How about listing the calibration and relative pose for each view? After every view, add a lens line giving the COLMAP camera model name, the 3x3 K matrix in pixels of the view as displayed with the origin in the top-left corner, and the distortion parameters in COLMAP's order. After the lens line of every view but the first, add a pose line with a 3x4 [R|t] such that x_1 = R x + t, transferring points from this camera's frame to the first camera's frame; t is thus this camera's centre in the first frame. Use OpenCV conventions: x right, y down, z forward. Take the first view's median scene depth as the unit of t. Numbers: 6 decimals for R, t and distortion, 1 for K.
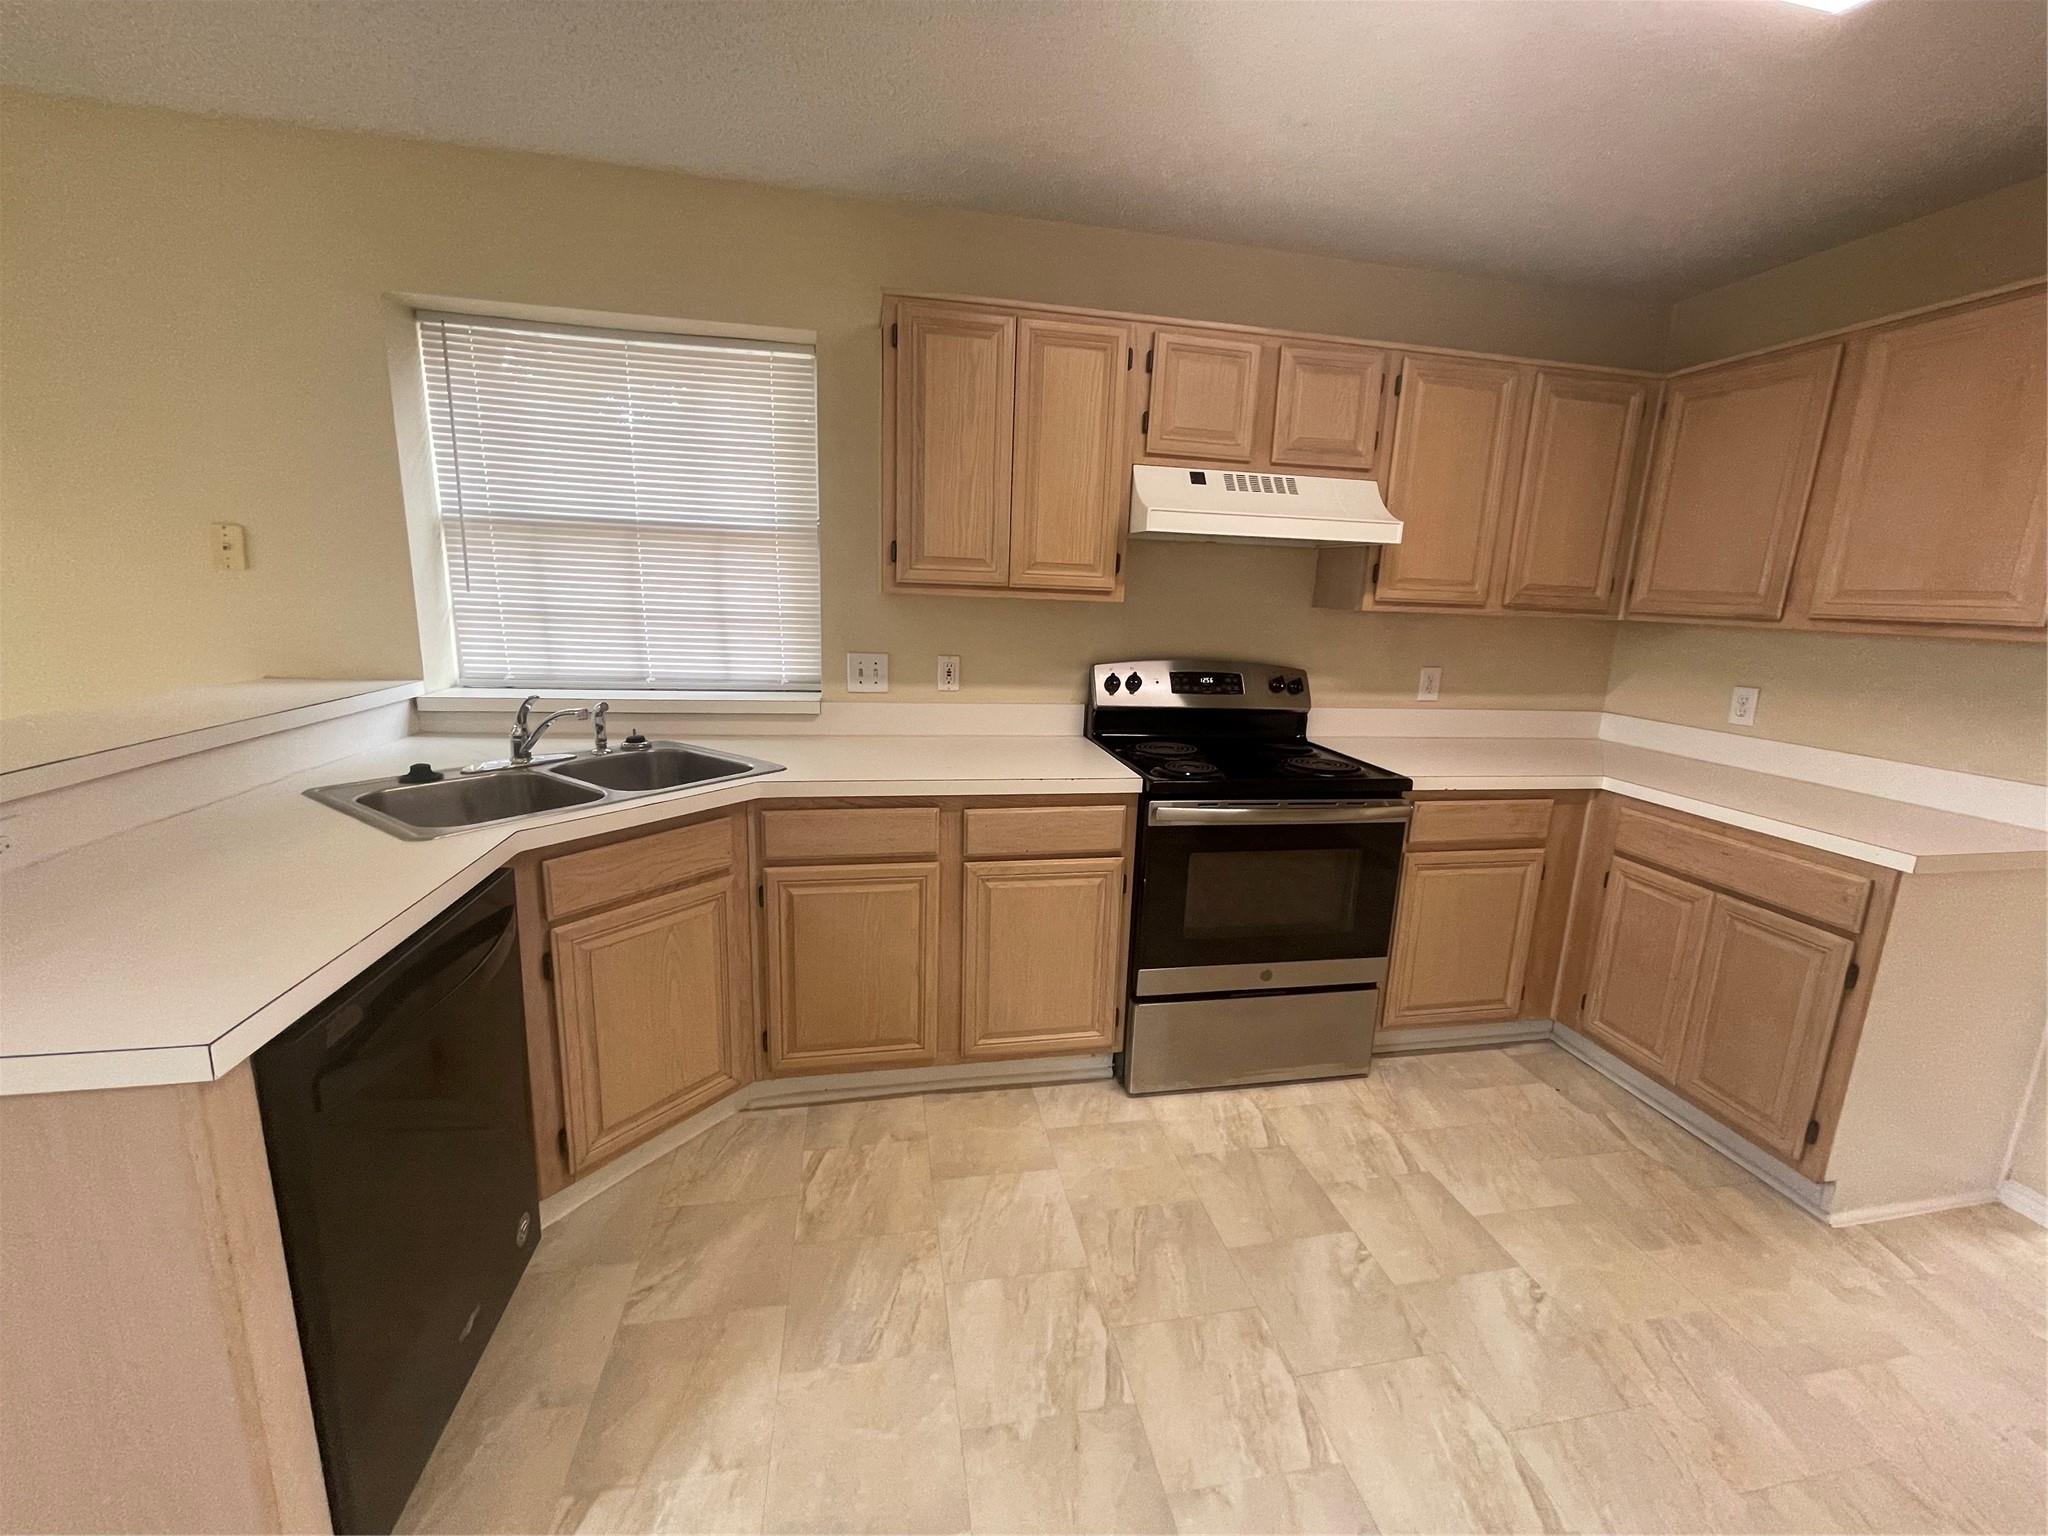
lens RADIAL K [[830.5, 0, 1036.8], [0, 830.5, 759.8], [0, 0, 1]] dist [-0.003877, 0.001889]
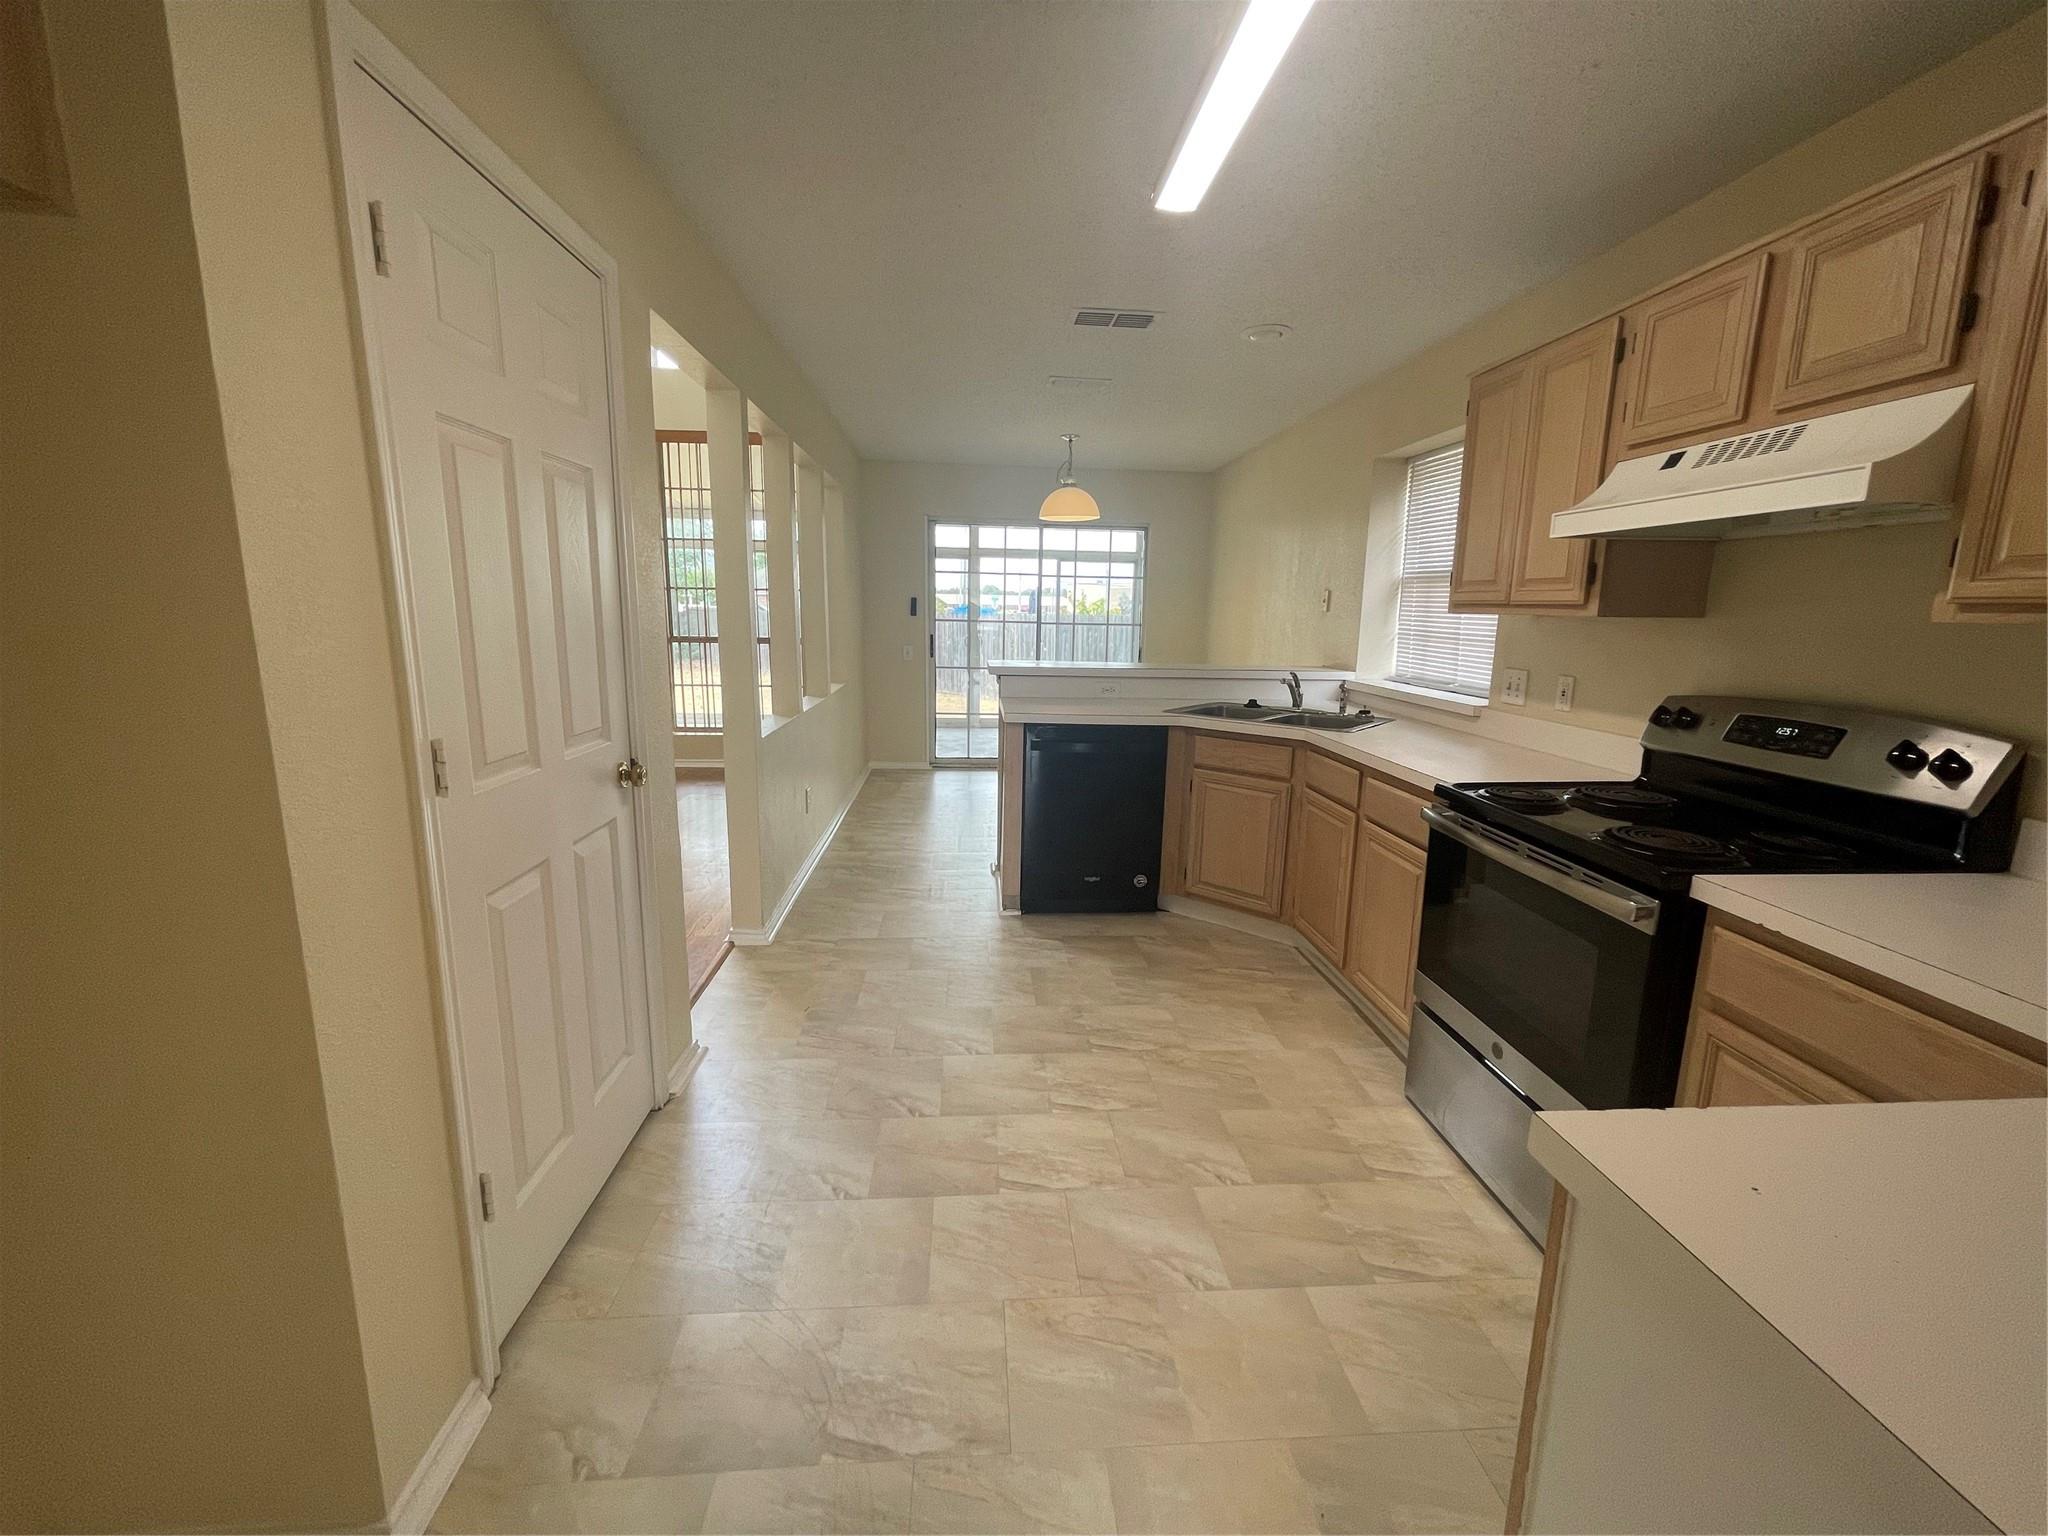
lens RADIAL K [[830.5, 0, 1033.2], [0, 830.5, 755.2], [0, 0, 1]] dist [-0.003877, 0.001889]
pose [[-0.124482, 0.135019, -0.982992, 1.118604], [-0.224715, 0.961120, 0.160472, -0.055963], [0.966441, 0.240869, -0.089301, 0.551849]]
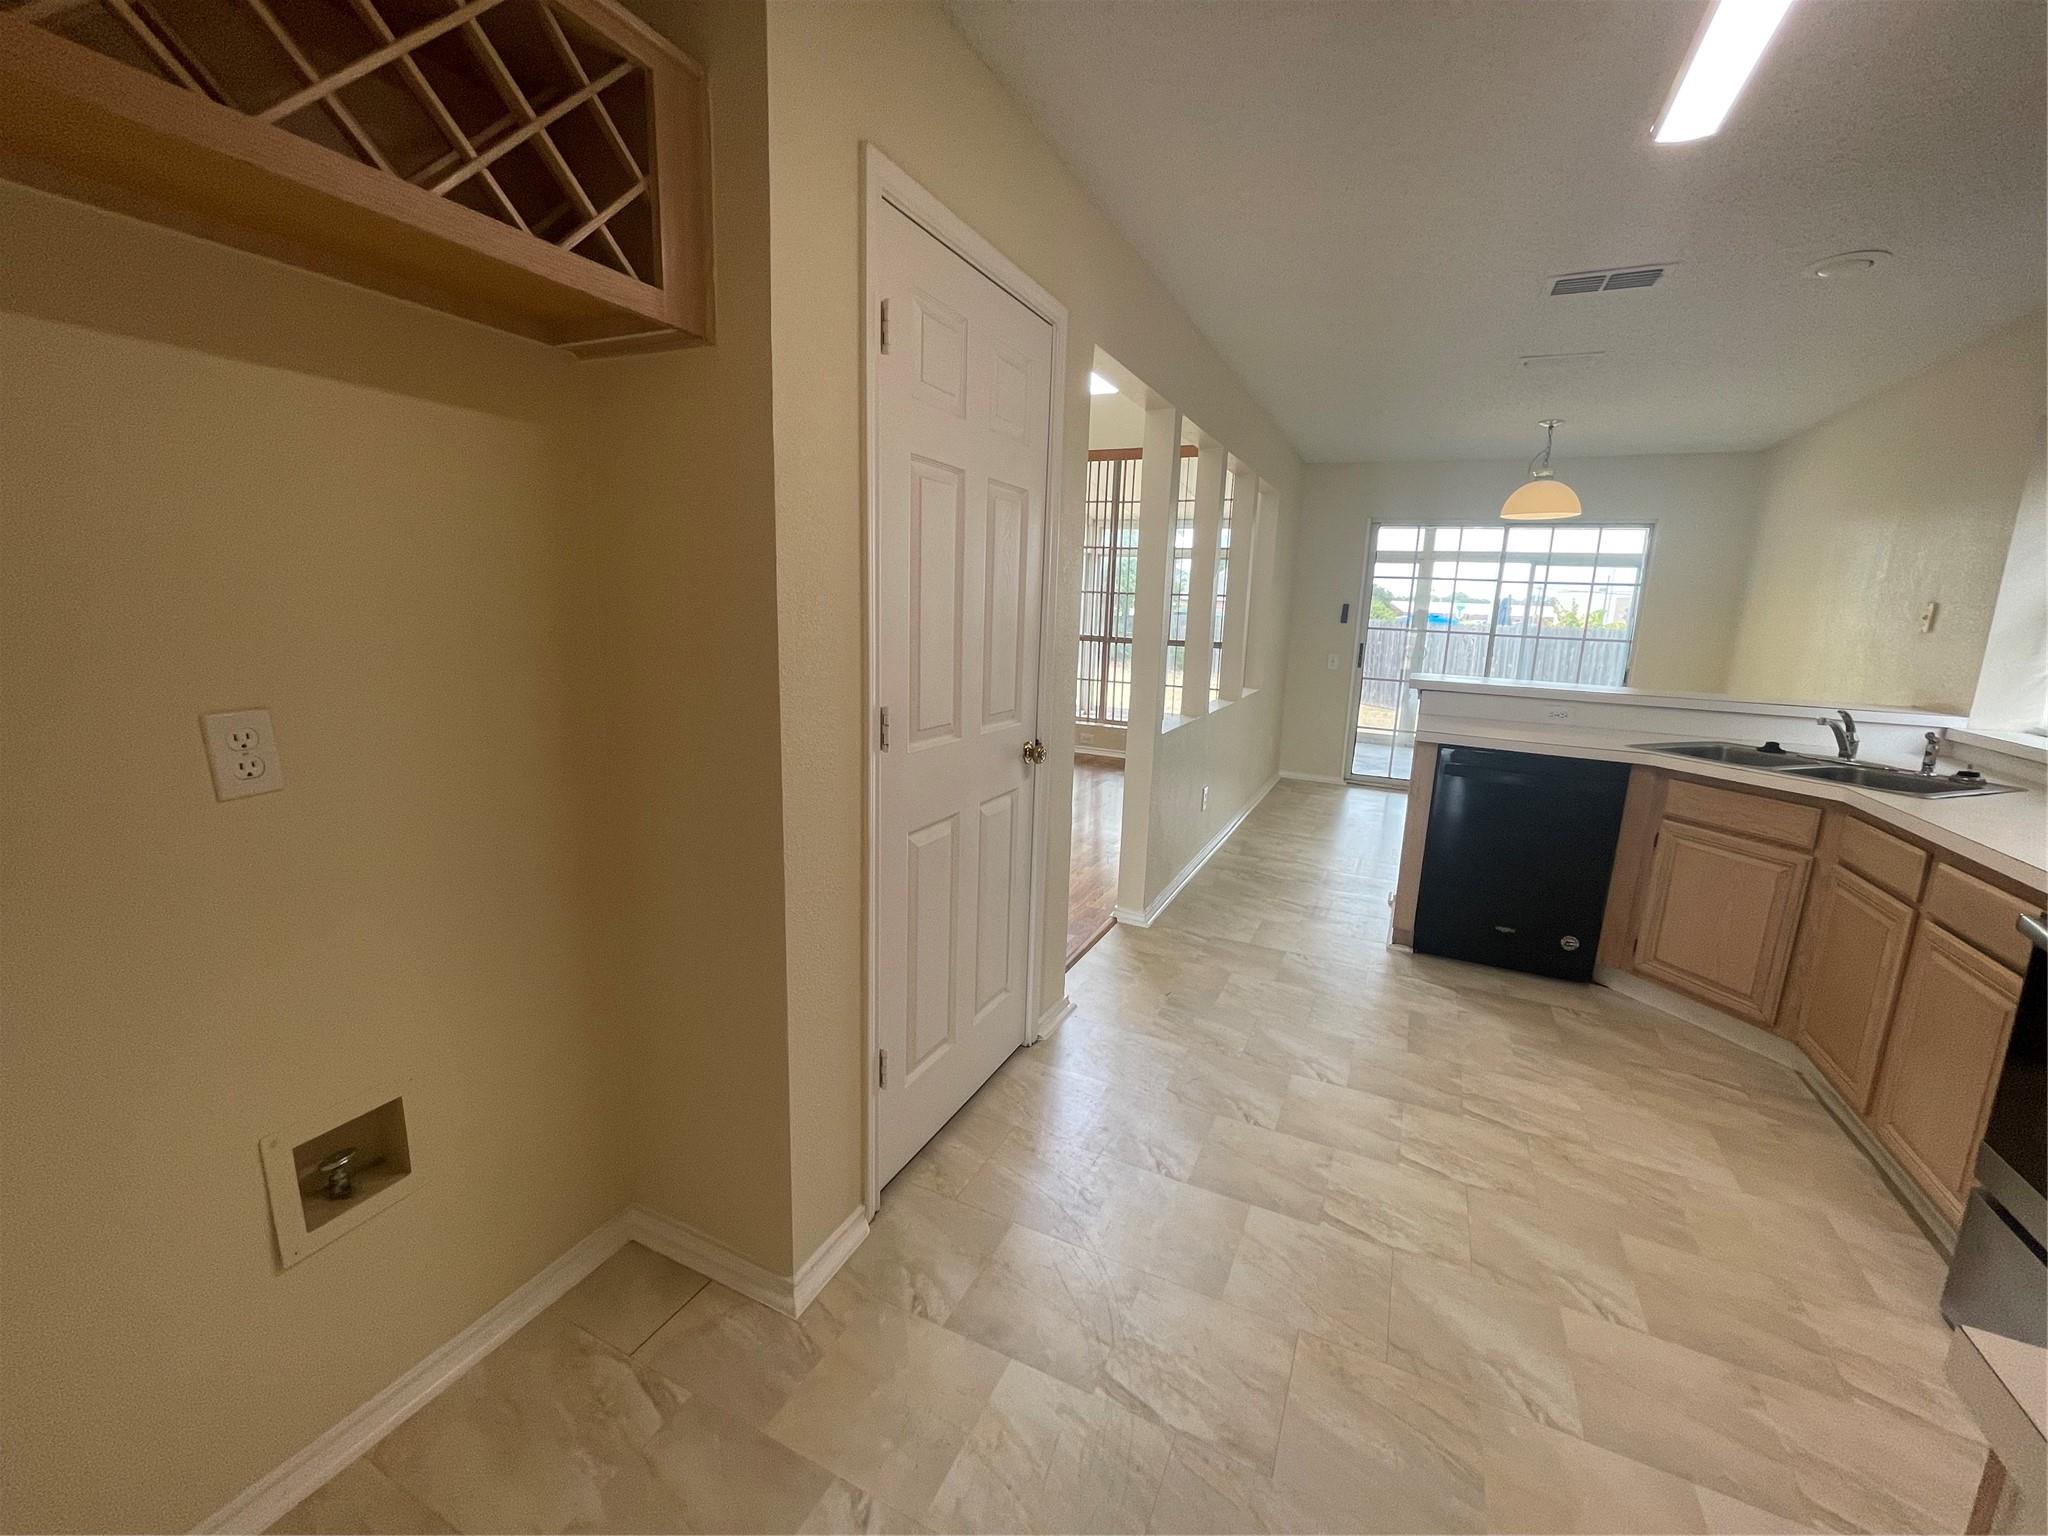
lens RADIAL K [[830.5, 0, 1033.2], [0, 830.5, 754.2], [0, 0, 1]] dist [-0.003877, 0.001889]
pose [[-0.595968, 0.088157, -0.798155, 1.123314], [-0.220008, 0.937997, 0.267878, -0.070272], [0.772282, 0.335247, -0.539621, 0.616794]]
